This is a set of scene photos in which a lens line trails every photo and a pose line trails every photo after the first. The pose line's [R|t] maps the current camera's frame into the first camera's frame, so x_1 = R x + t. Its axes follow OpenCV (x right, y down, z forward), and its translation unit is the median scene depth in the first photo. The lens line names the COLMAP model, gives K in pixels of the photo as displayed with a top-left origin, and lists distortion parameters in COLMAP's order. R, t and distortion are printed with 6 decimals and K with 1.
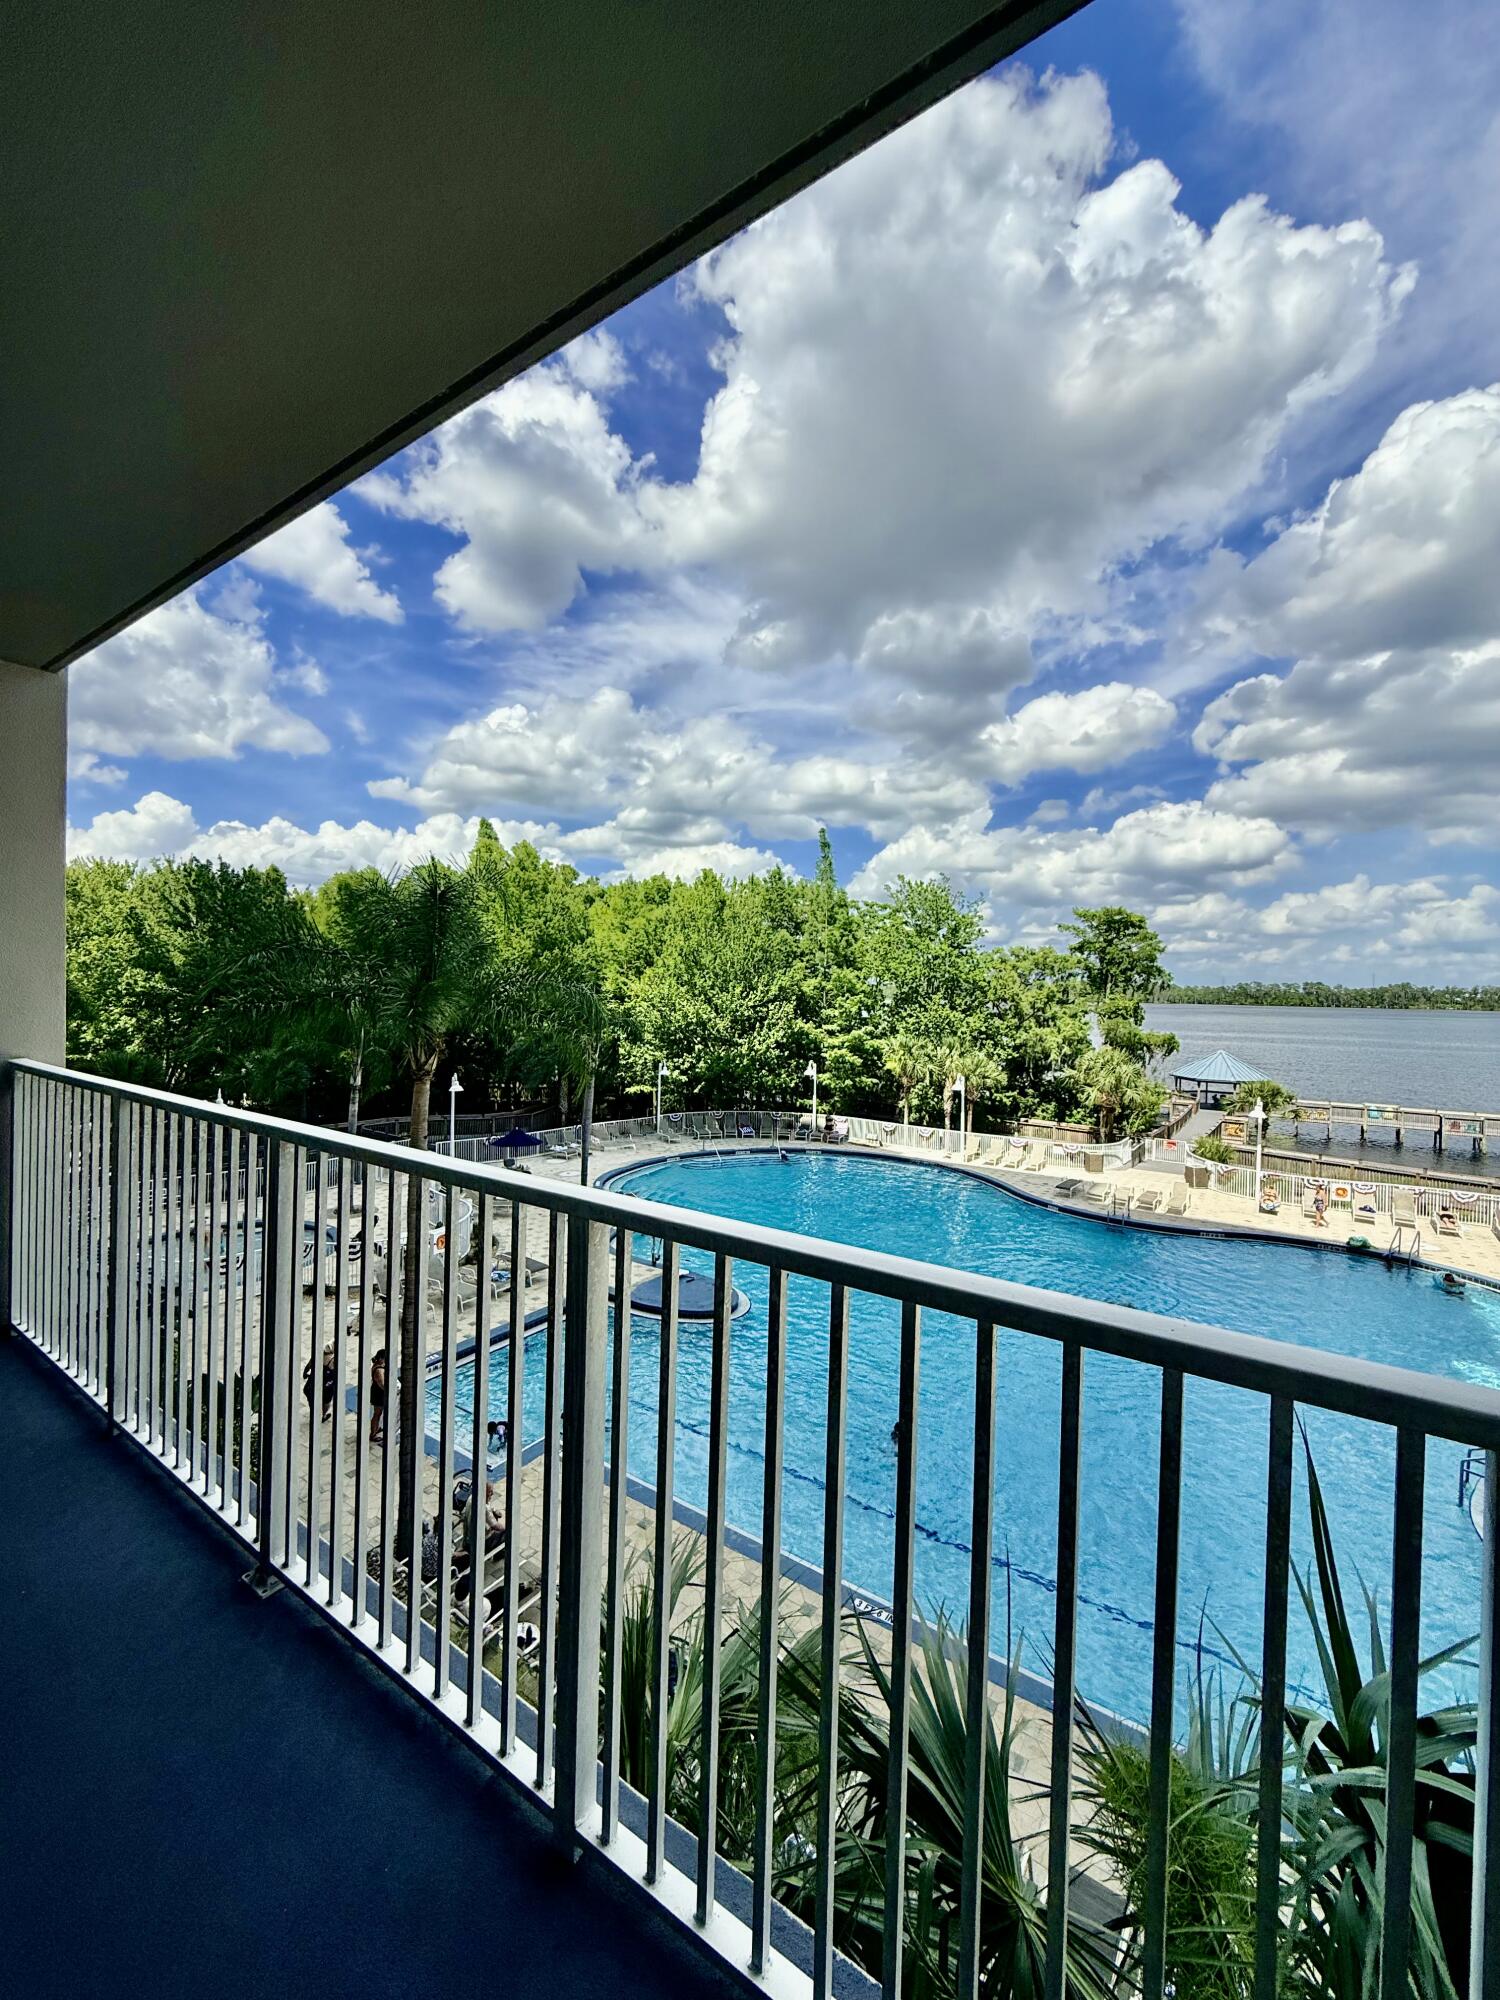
lens RADIAL K [[799.2, 0, 757.0], [0, 799.2, 993.5], [0, 0, 1]] dist [0.000206, 0.000165]
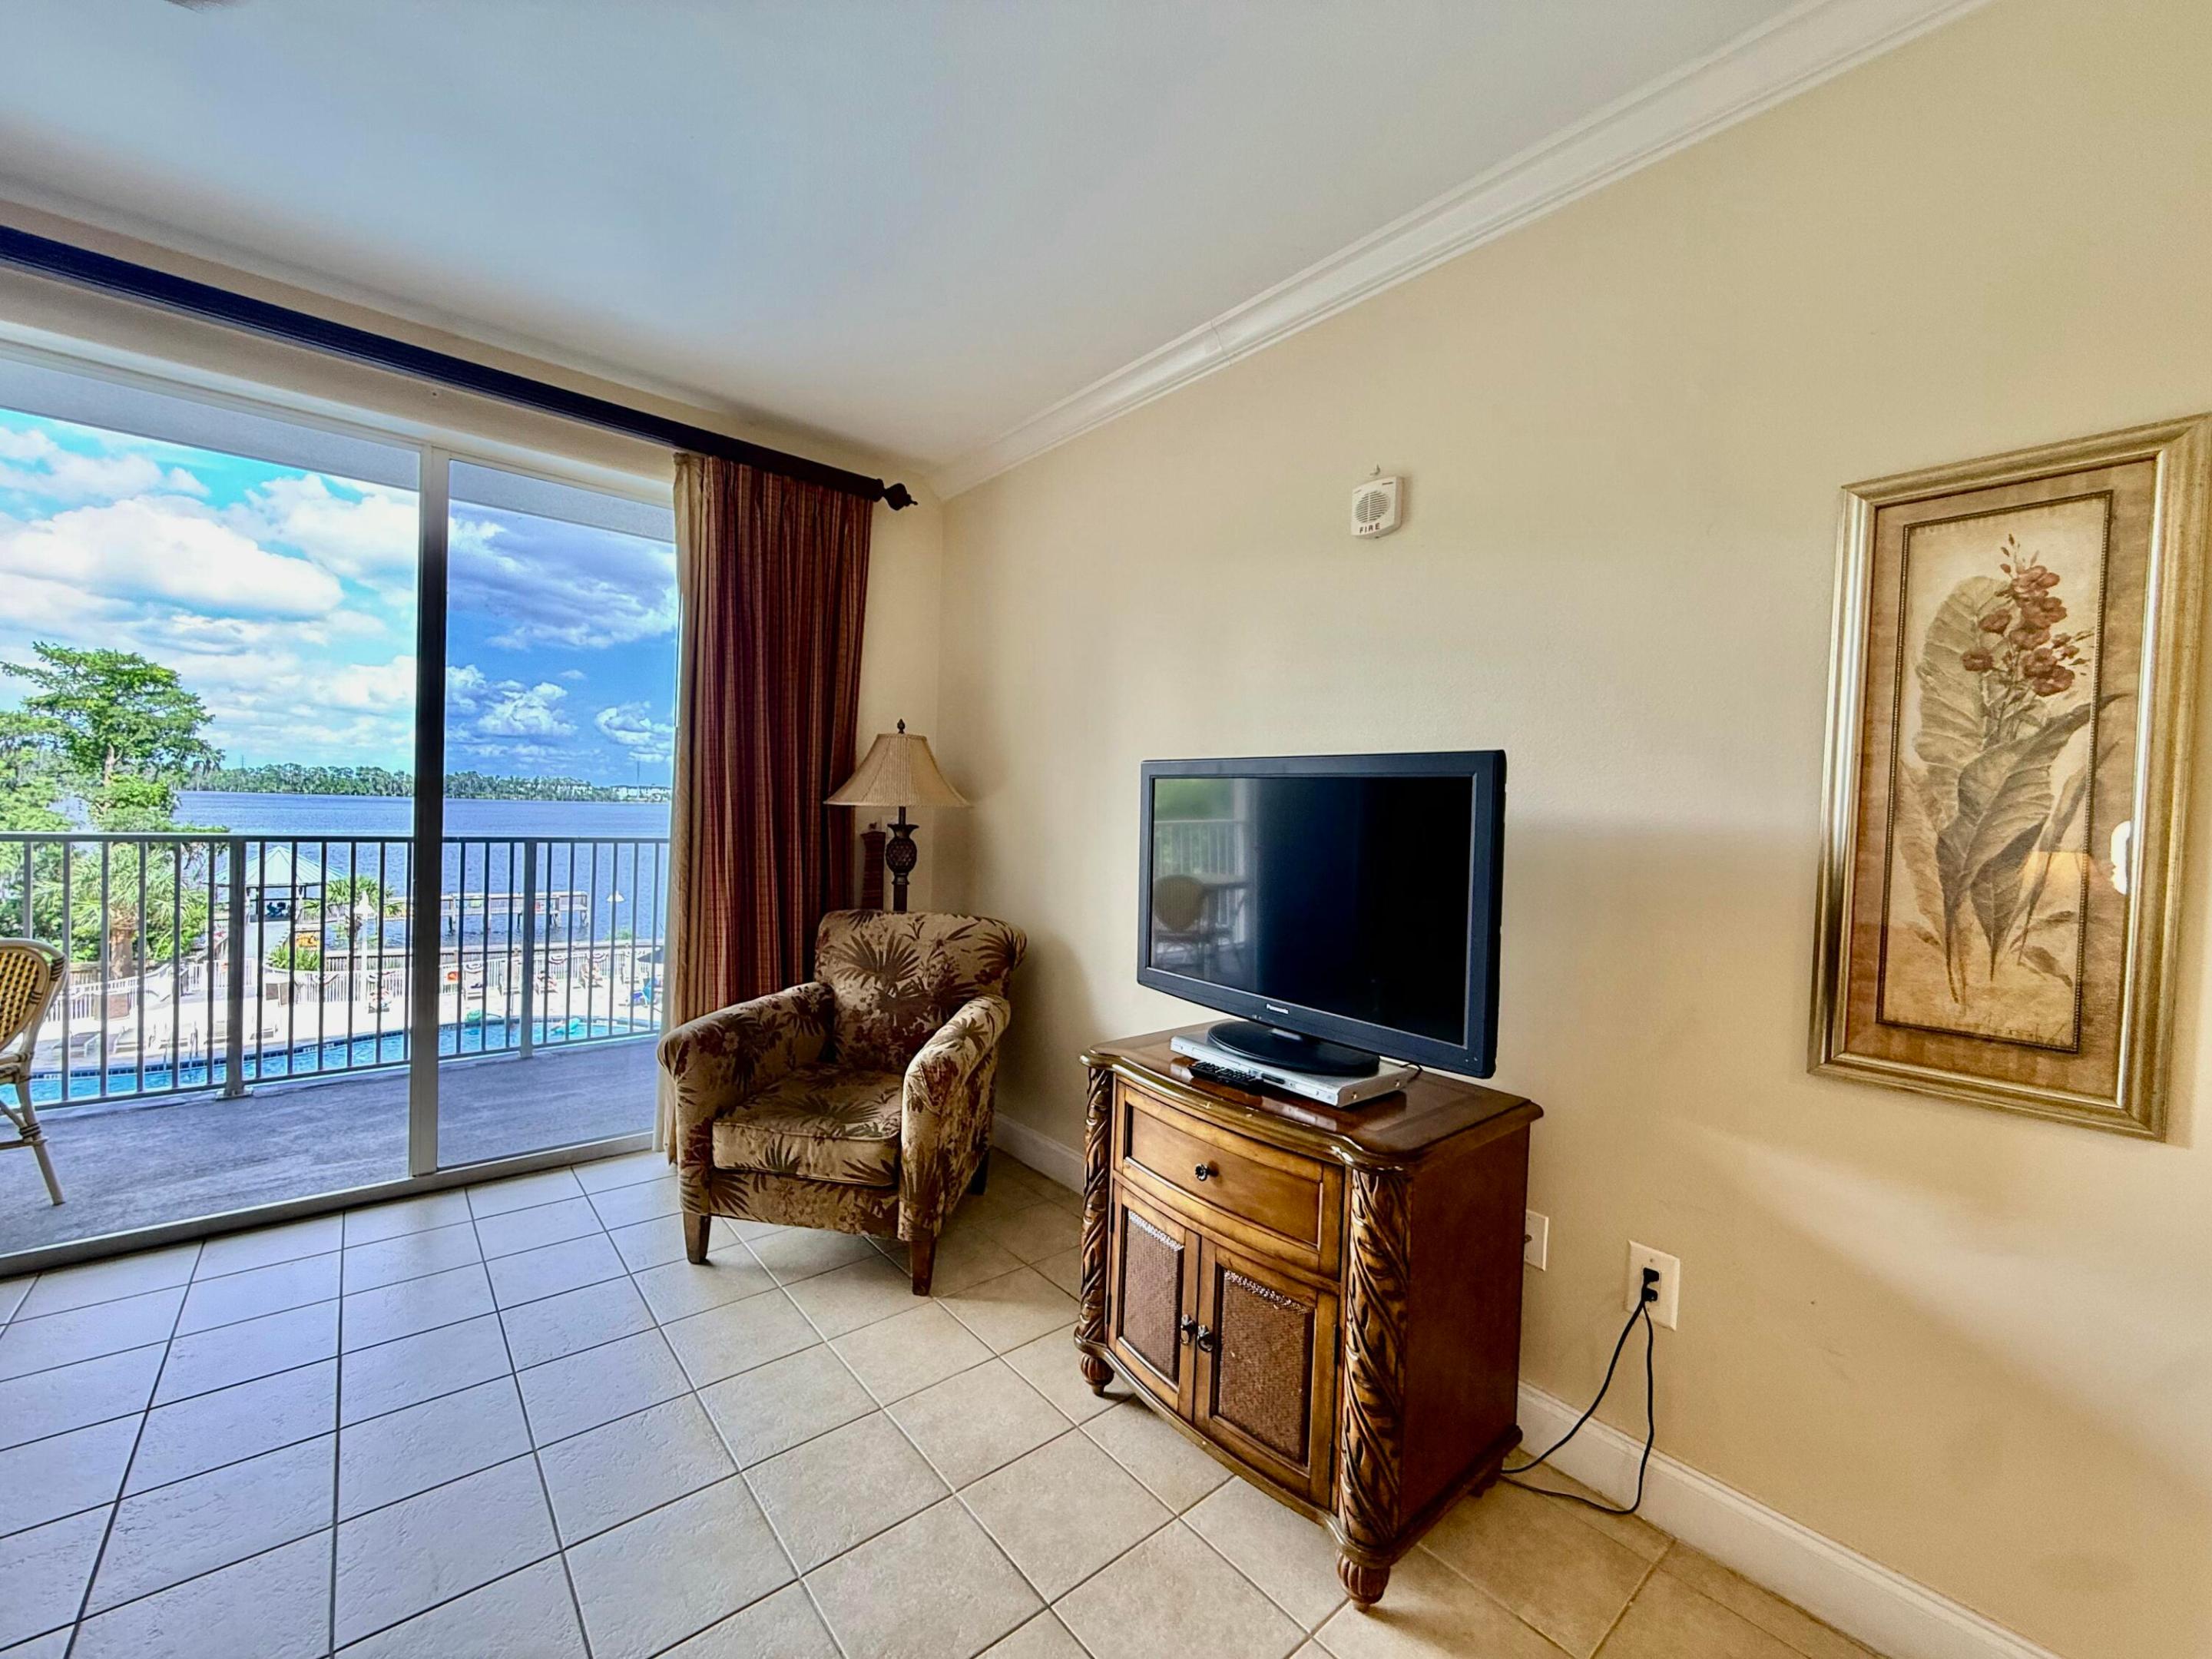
lens RADIAL K [[883.9, 0, 1104.7], [0, 883.9, 827.8], [0, 0, 1]] dist [0.000206, 0.000165]
pose [[0.255382, -0.027682, 0.966444, -0.091804], [-0.022075, 0.999163, 0.034452, 0.001880], [-0.966588, -0.030132, 0.254557, -0.048498]]
